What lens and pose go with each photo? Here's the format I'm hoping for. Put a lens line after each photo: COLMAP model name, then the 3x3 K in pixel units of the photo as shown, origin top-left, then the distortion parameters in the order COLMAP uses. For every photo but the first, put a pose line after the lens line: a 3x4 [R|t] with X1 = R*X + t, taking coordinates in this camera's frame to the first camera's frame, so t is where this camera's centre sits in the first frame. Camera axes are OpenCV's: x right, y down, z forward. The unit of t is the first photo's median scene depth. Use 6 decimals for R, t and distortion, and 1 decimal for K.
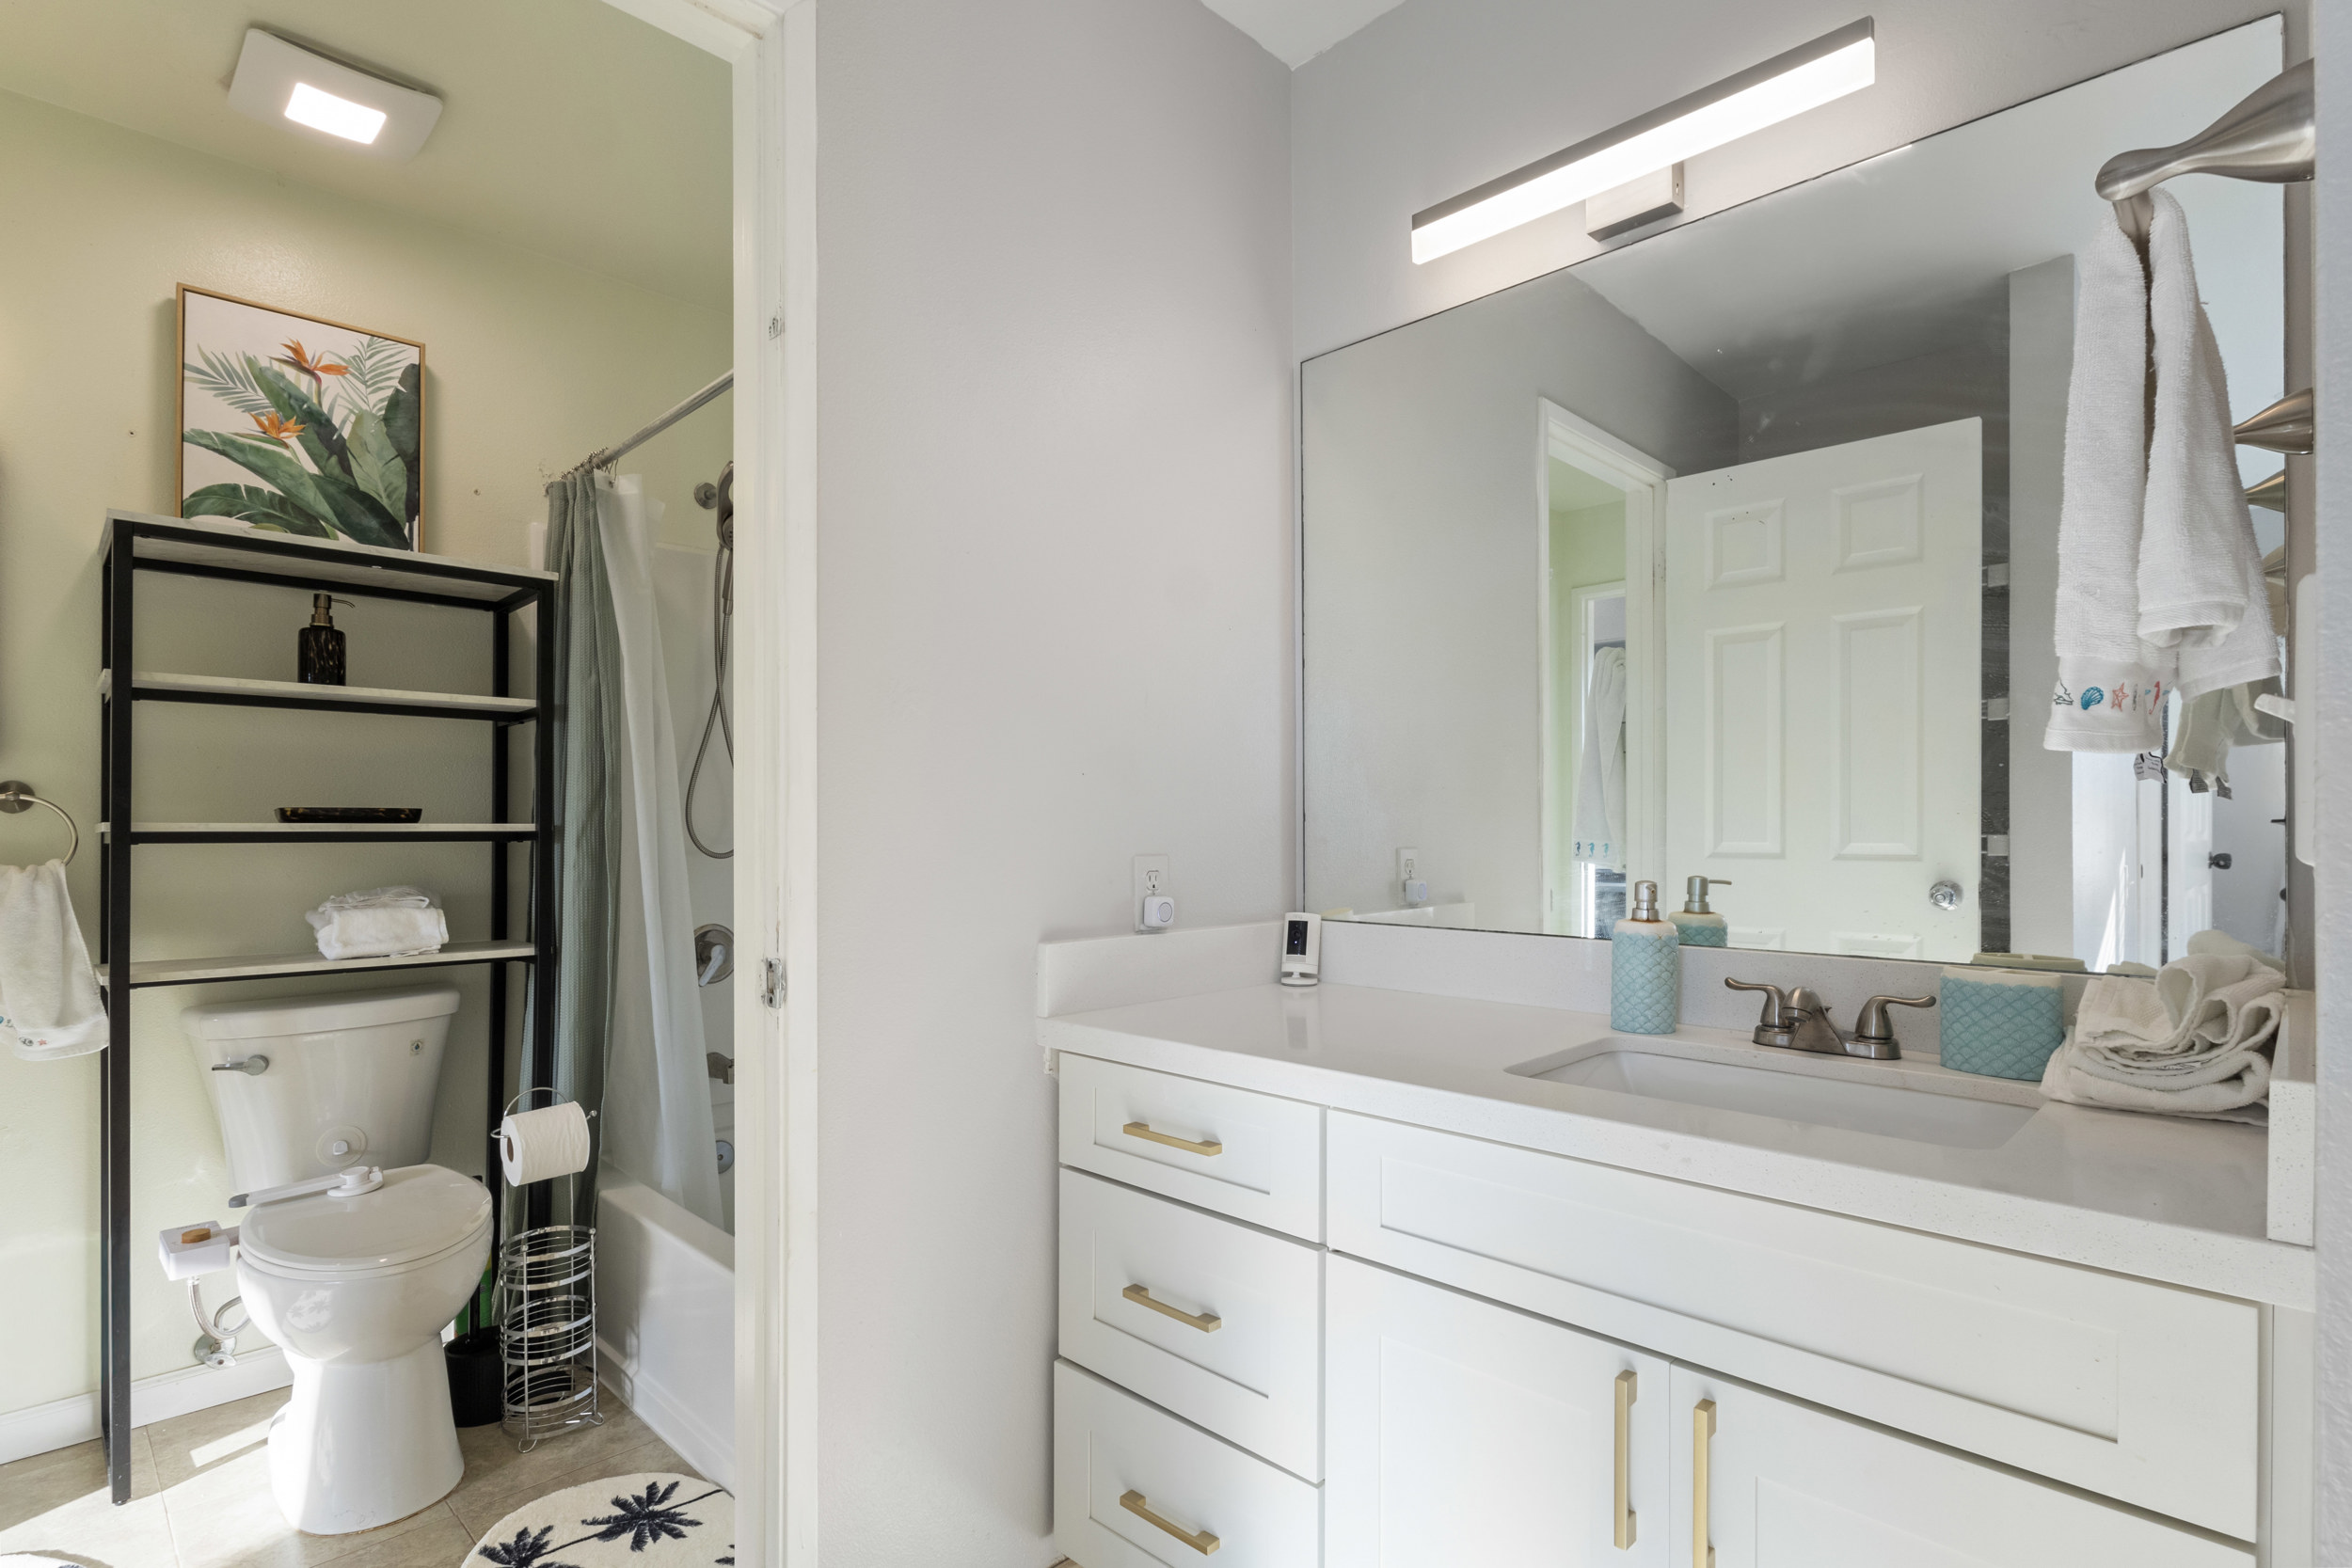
lens RADIAL K [[1146.2, 0, 1157.4], [0, 1146.2, 798.9], [0, 0, 1]] dist [-0.011709, -0.000034]
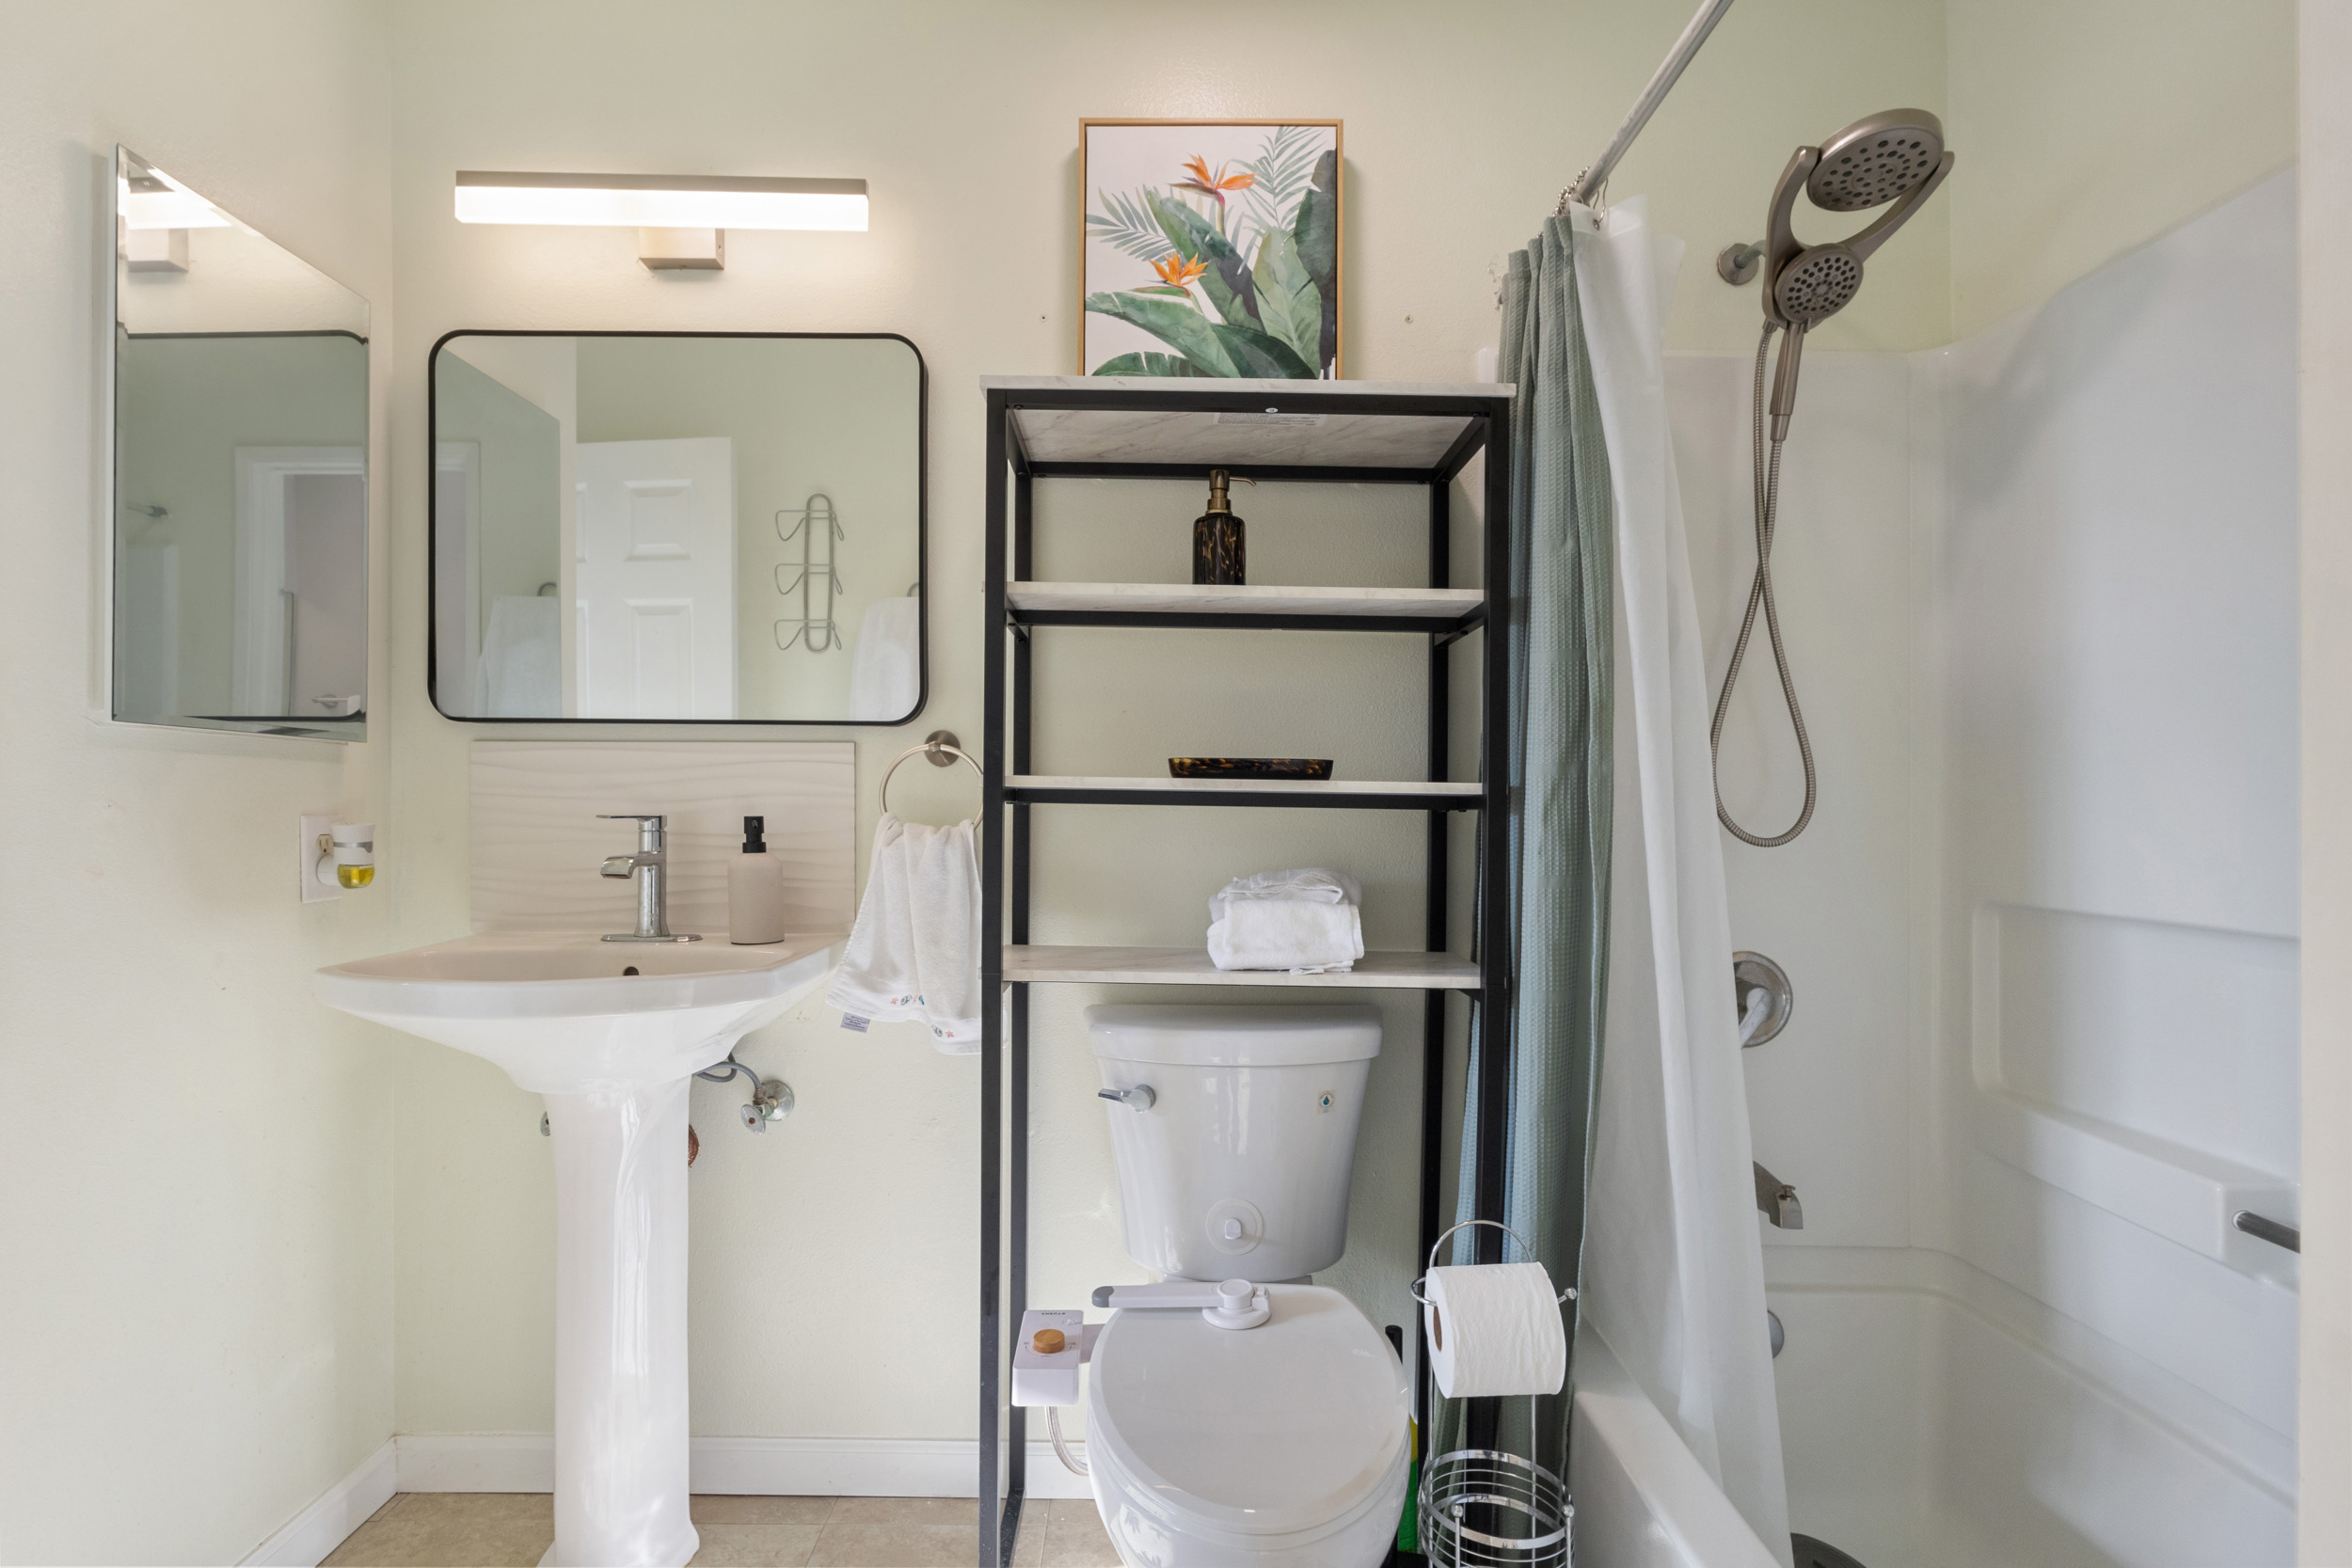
lens RADIAL K [[1146.2, 0, 1164.4], [0, 1146.2, 792.5], [0, 0, 1]] dist [-0.011709, -0.000034]
pose [[0.710341, 0.007640, -0.703816, -0.232200], [0.001977, 0.999915, 0.012850, 0.019520], [0.703854, -0.010519, 0.710266, 0.442321]]
